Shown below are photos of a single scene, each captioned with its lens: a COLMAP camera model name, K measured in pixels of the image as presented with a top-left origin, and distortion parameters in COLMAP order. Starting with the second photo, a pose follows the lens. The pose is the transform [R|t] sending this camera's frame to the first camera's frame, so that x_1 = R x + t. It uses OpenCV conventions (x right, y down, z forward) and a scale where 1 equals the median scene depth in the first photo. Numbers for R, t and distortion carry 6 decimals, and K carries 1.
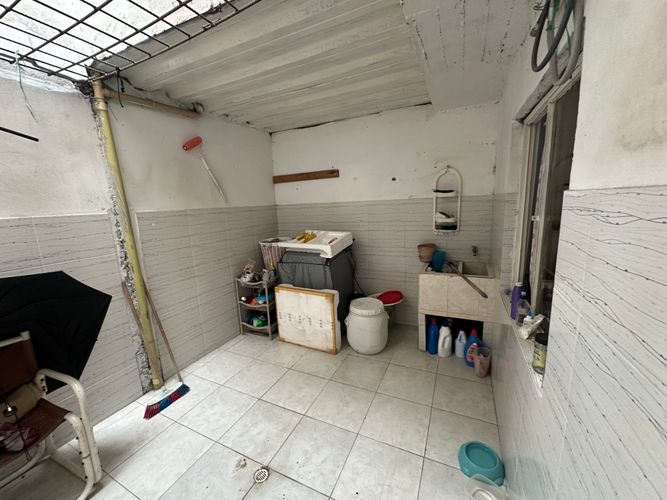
lens RADIAL K [[266.8, 0, 334.2], [0, 266.8, 250.2], [0, 0, 1]] dist [-0.004225, 0.001362]
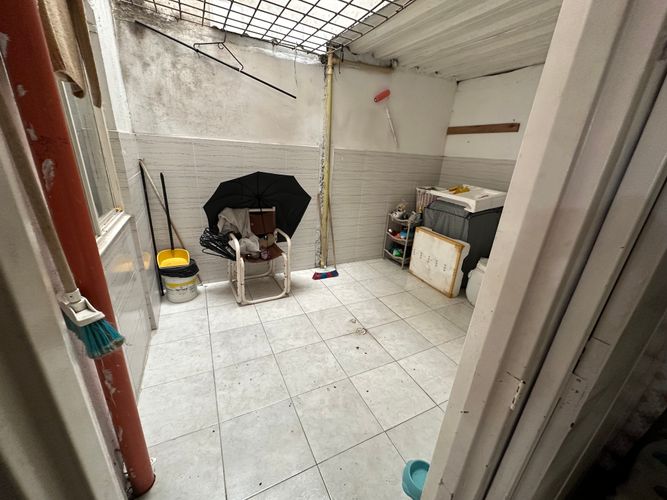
lens RADIAL K [[266.8, 0, 334.8], [0, 266.8, 251.0], [0, 0, 1]] dist [-0.004225, 0.001362]
pose [[0.786784, 0.302436, -0.538055, 0.208102], [-0.205109, 0.950299, 0.234227, 0.048052], [0.582152, -0.073926, 0.809713, -0.218191]]
